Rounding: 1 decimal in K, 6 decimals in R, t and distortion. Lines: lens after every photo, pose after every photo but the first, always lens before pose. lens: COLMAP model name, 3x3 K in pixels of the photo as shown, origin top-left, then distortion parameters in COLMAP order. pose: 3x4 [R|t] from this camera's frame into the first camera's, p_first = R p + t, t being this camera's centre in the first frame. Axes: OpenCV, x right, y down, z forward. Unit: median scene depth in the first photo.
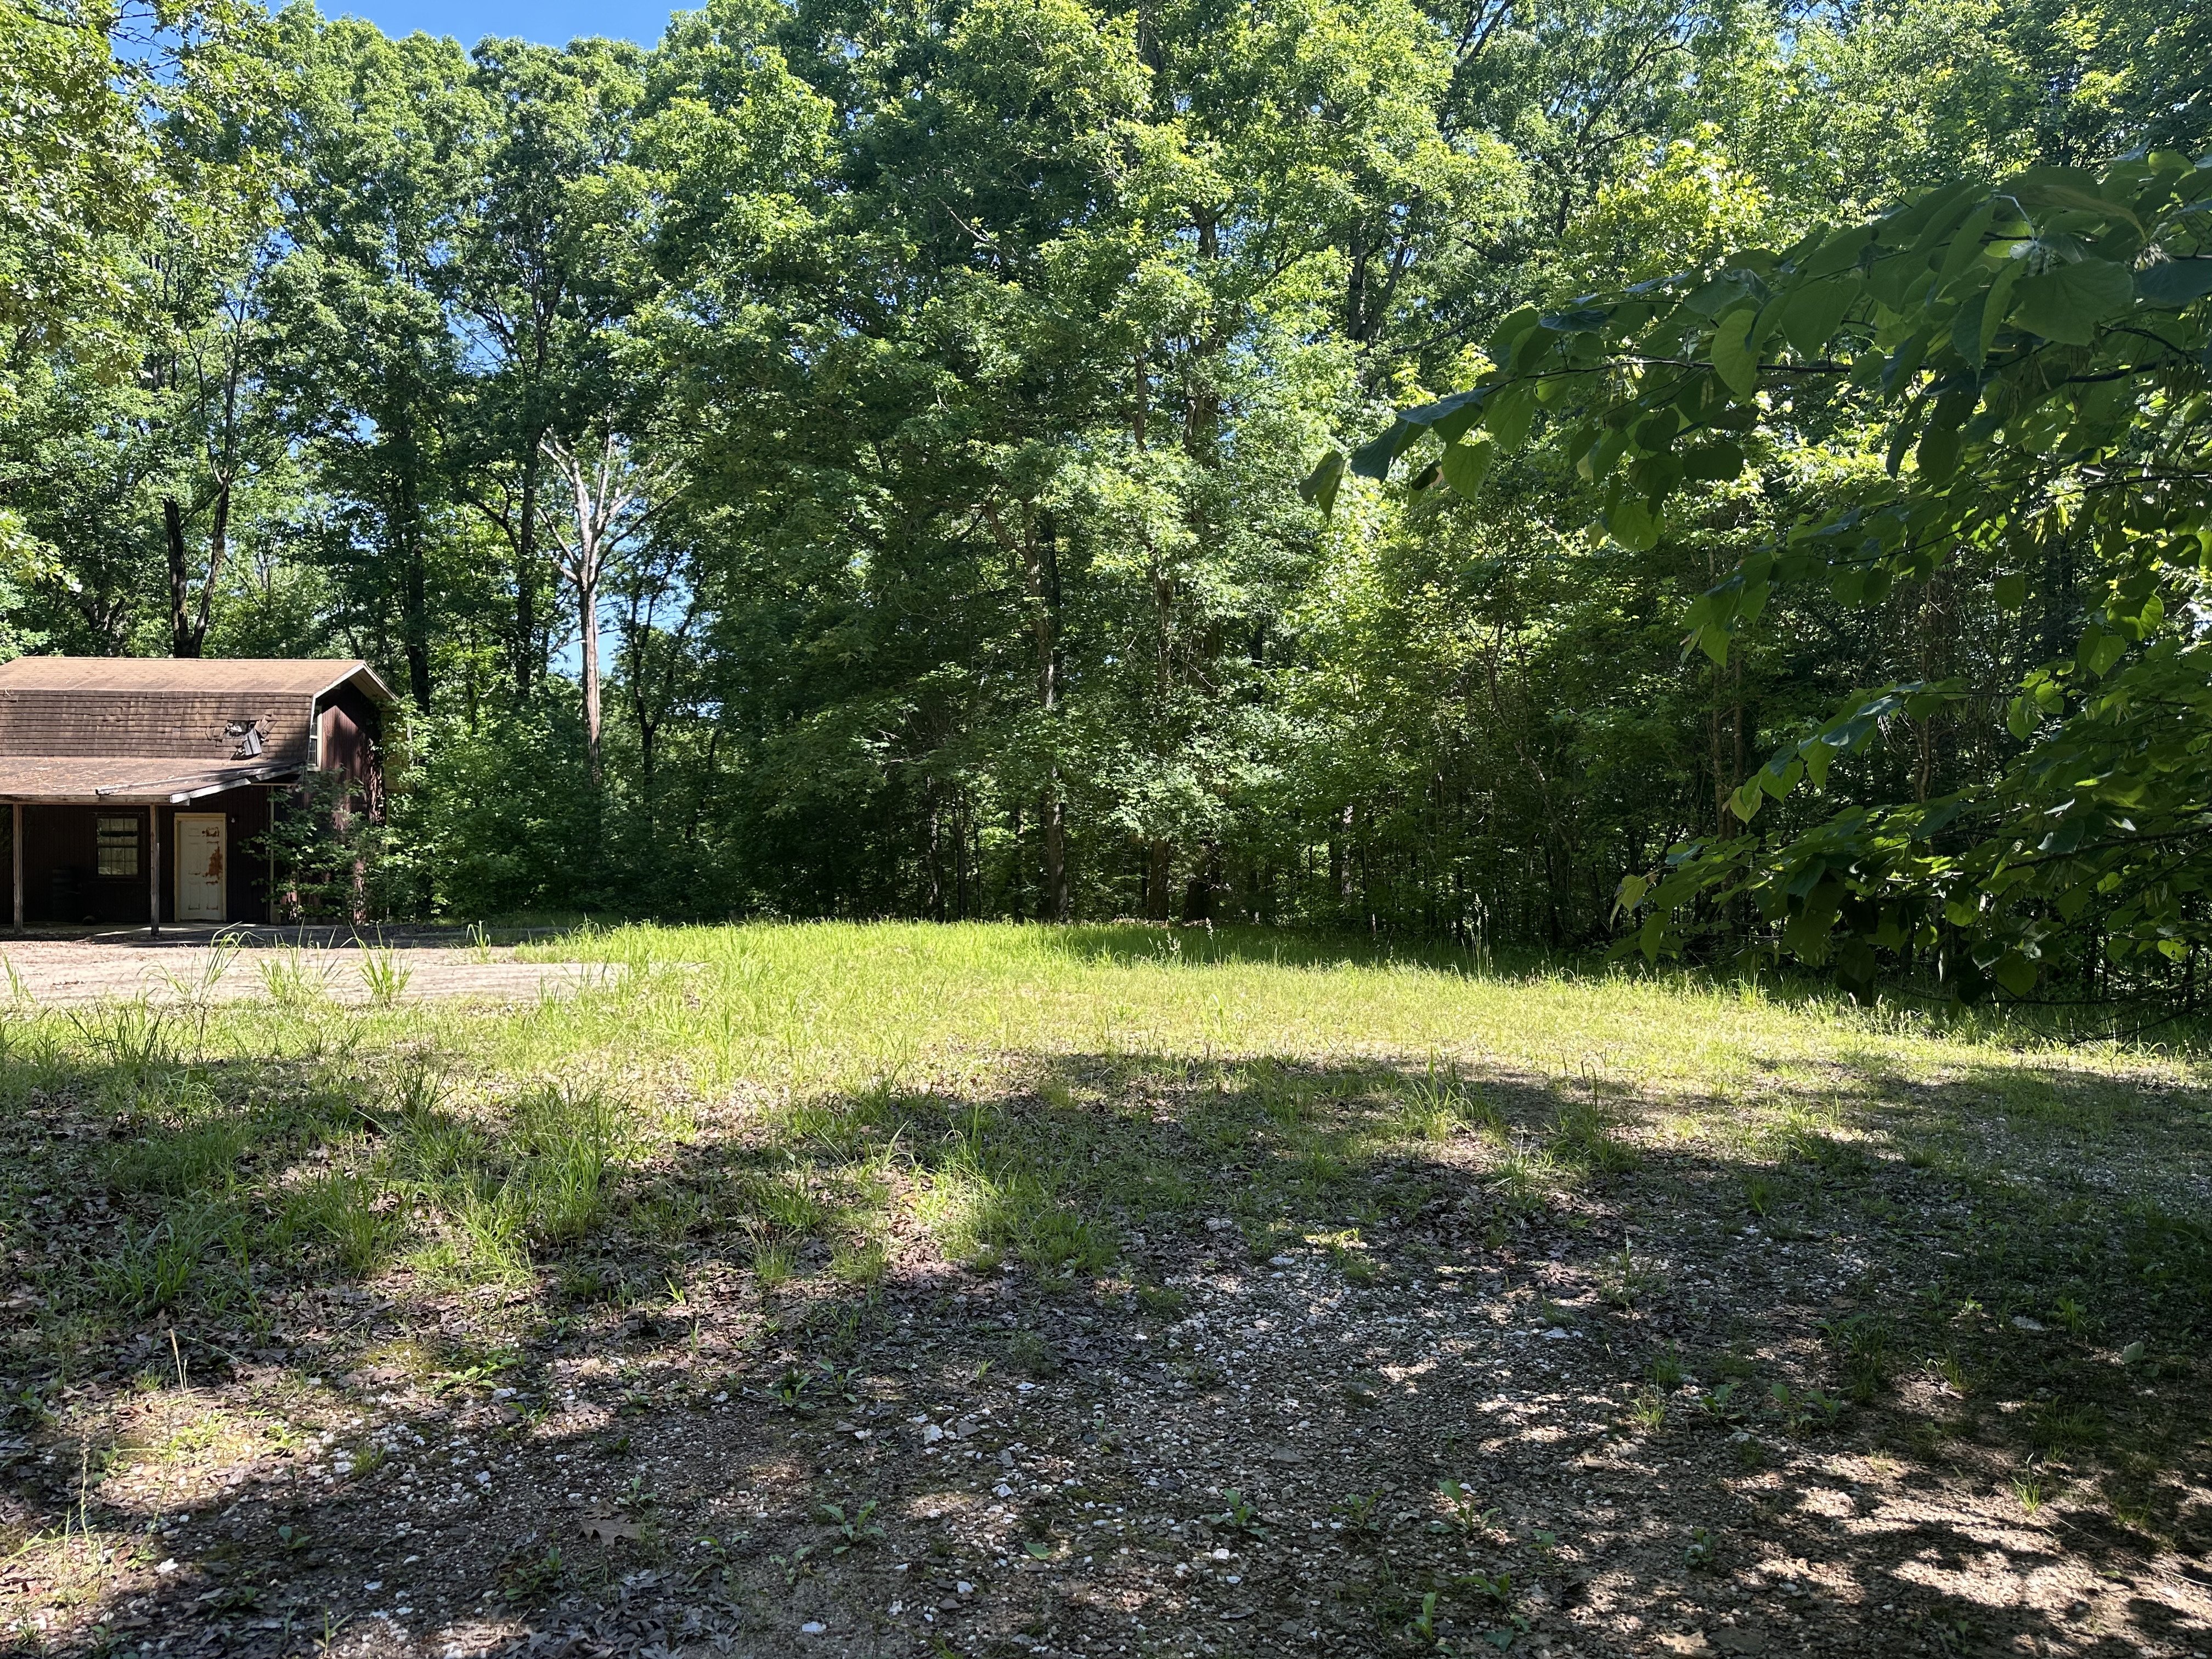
lens RADIAL K [[1519.6, 0, 1114.4], [0, 1519.6, 824.6], [0, 0, 1]] dist [-0.003673, -0.008366]
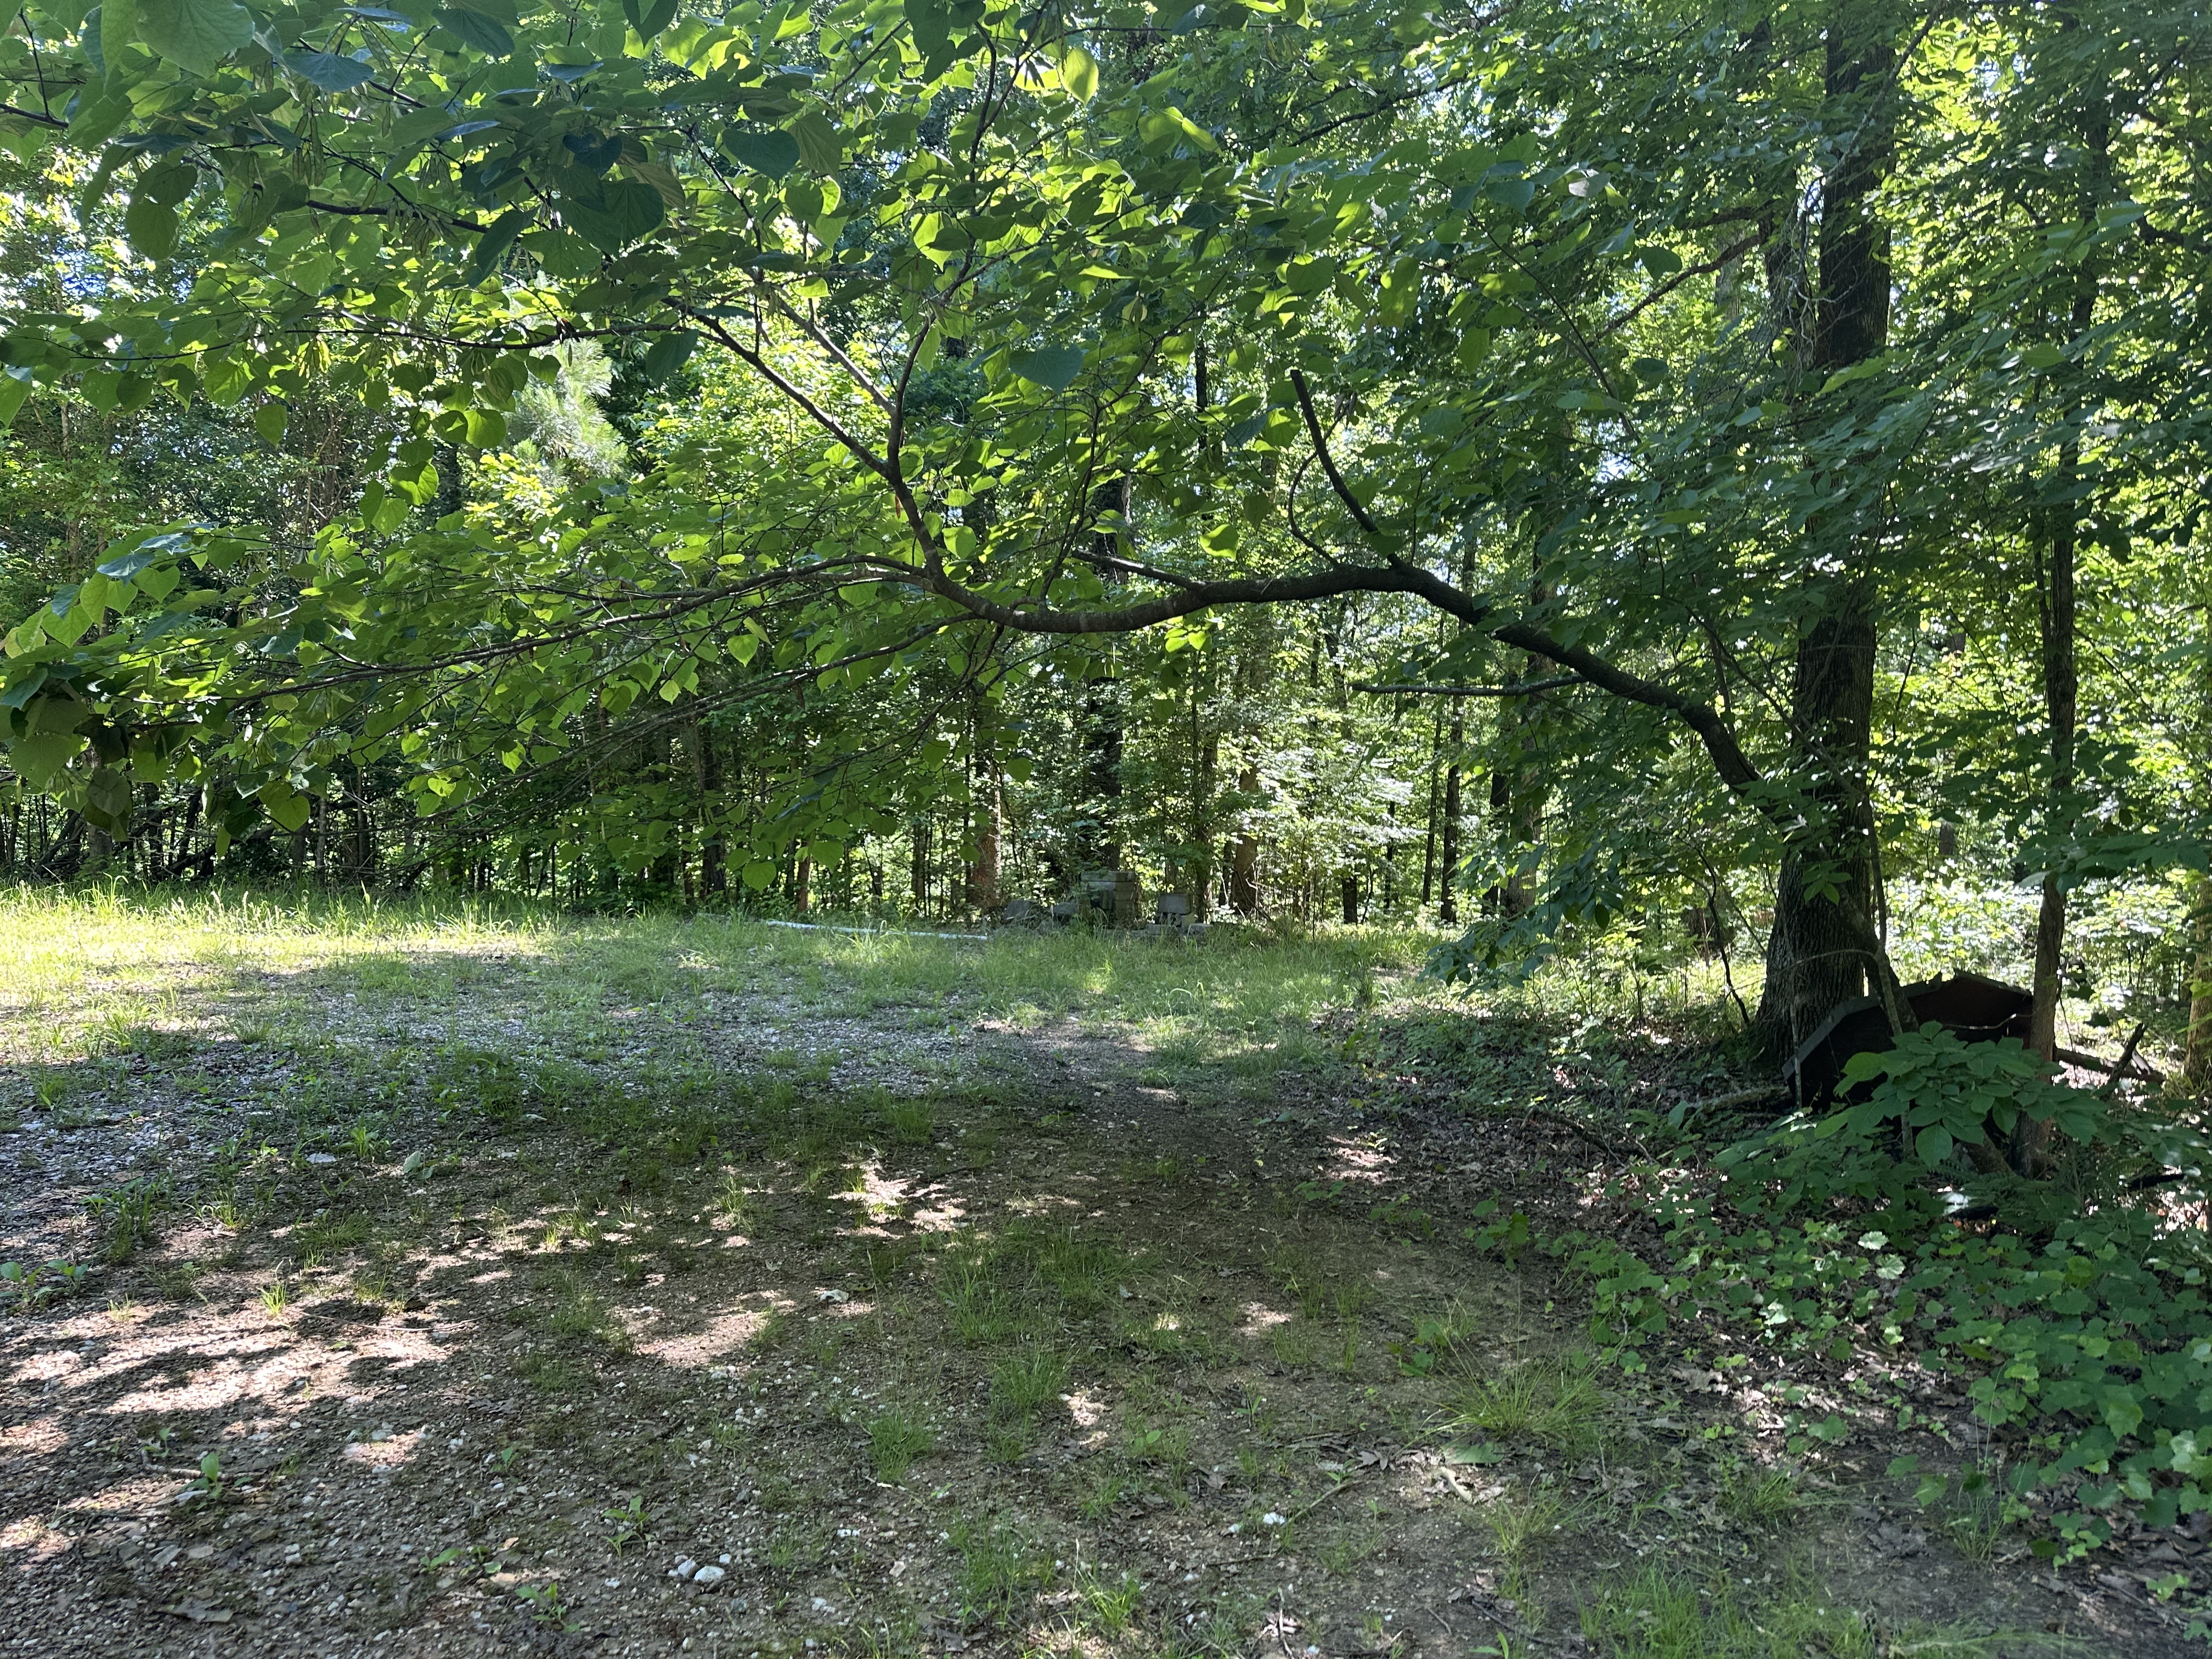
lens RADIAL K [[1519.6, 0, 1116.4], [0, 1519.6, 822.7], [0, 0, 1]] dist [-0.003673, -0.008366]
pose [[0.594366, -0.013242, 0.804086, 0.118835], [-0.006906, 0.999744, 0.021568, 0.090964], [-0.804165, -0.018372, 0.594122, -0.051206]]
